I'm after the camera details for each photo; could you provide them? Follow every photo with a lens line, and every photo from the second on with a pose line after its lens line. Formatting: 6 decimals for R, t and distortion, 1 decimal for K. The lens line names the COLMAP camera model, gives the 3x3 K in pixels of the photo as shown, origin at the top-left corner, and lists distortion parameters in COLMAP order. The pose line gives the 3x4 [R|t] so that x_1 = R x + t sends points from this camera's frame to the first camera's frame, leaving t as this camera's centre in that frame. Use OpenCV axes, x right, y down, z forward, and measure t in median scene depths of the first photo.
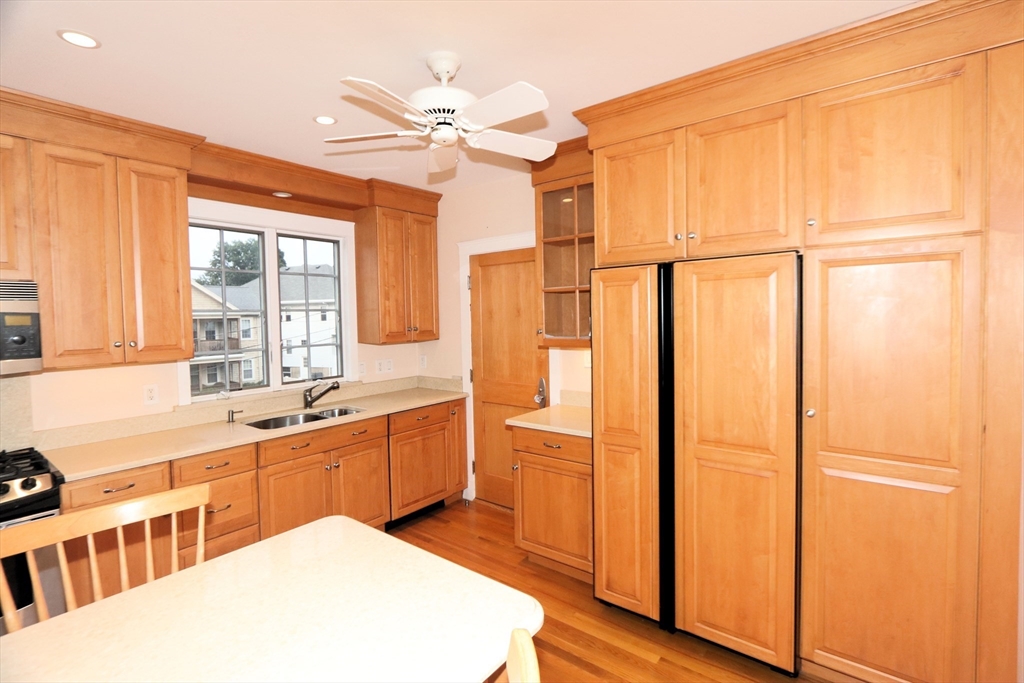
lens RADIAL K [[479.2, 0, 503.3], [0, 479.2, 332.5], [0, 0, 1]] dist [-0.015974, 0.000413]
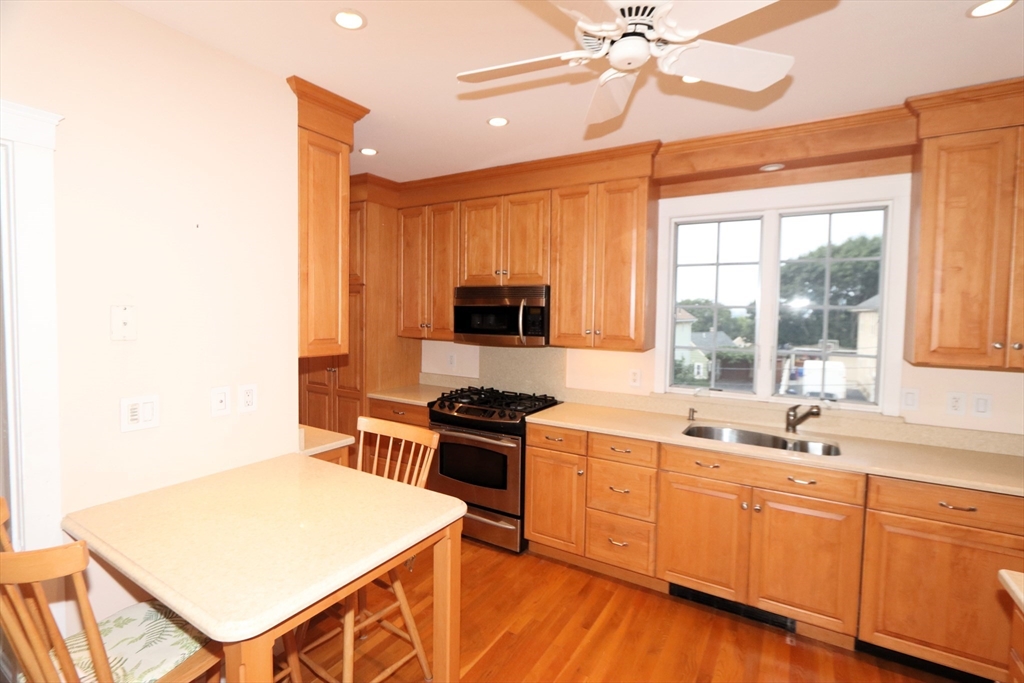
lens RADIAL K [[479.2, 0, 503.3], [0, 479.2, 332.5], [0, 0, 1]] dist [-0.015974, 0.000413]
pose [[0.108909, 0.065366, -0.991900, 0.315680], [-0.053836, 0.996759, 0.059775, -0.026494], [0.992593, 0.046890, 0.112075, 0.441403]]
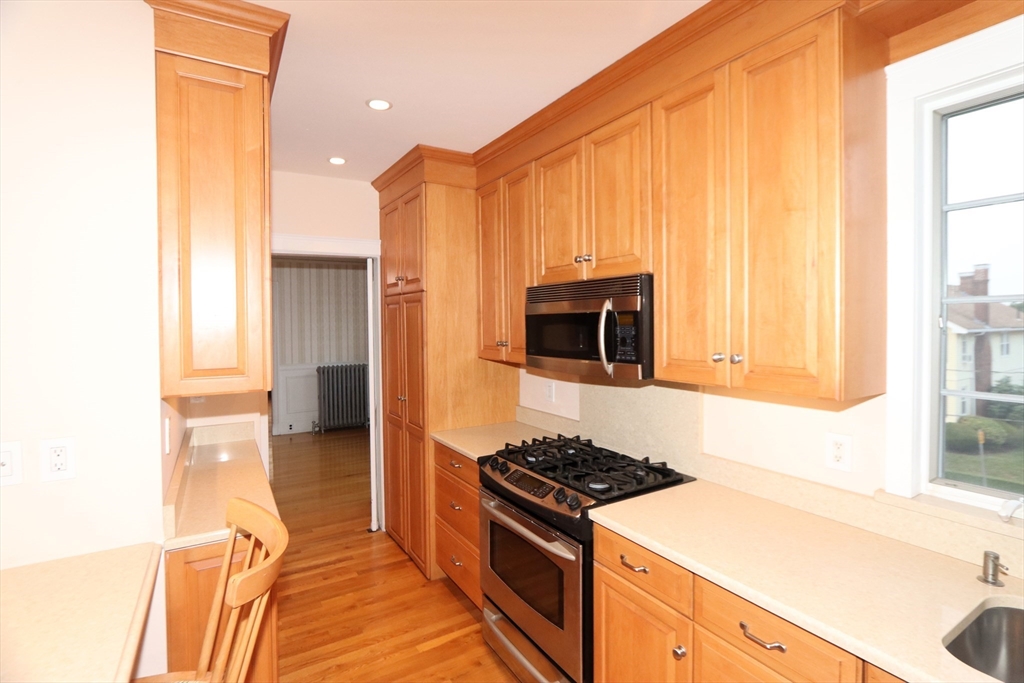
lens RADIAL K [[479.2, 0, 503.3], [0, 479.2, 332.5], [0, 0, 1]] dist [-0.015974, 0.000413]
pose [[-0.361533, 0.040634, -0.931473, -0.071966], [-0.020276, 0.998471, 0.051427, -0.025728], [0.932139, 0.037479, -0.360156, 0.678779]]
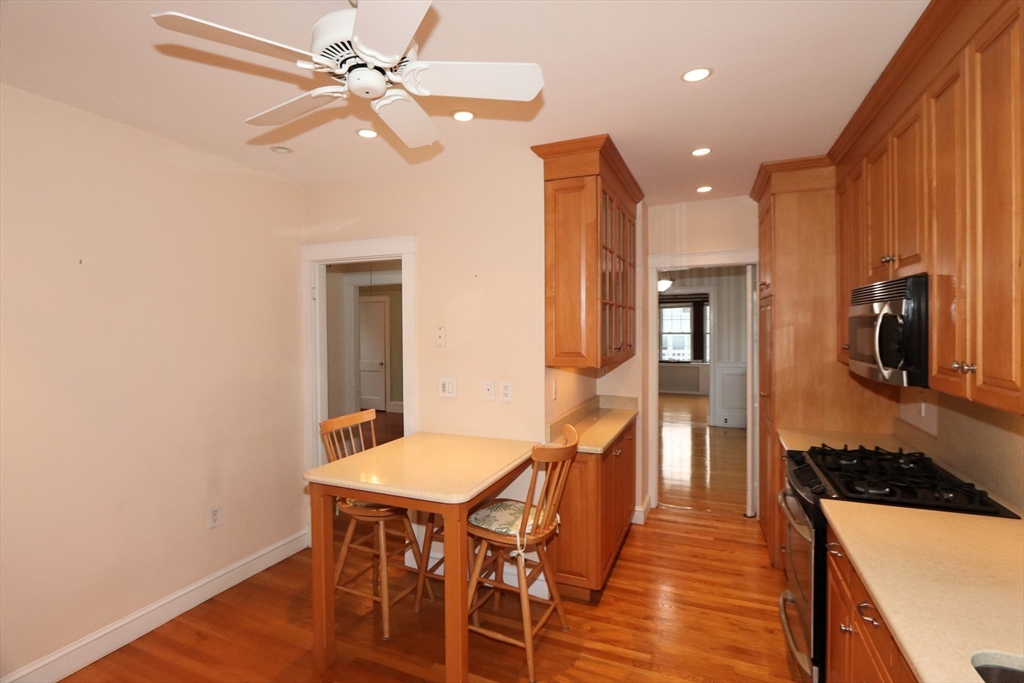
lens RADIAL K [[479.2, 0, 503.3], [0, 479.2, 332.5], [0, 0, 1]] dist [-0.015974, 0.000413]
pose [[-0.962060, 0.030224, -0.271160, -0.072232], [0.015738, 0.998338, 0.055439, -0.041042], [0.272385, 0.049068, -0.960936, 0.990039]]
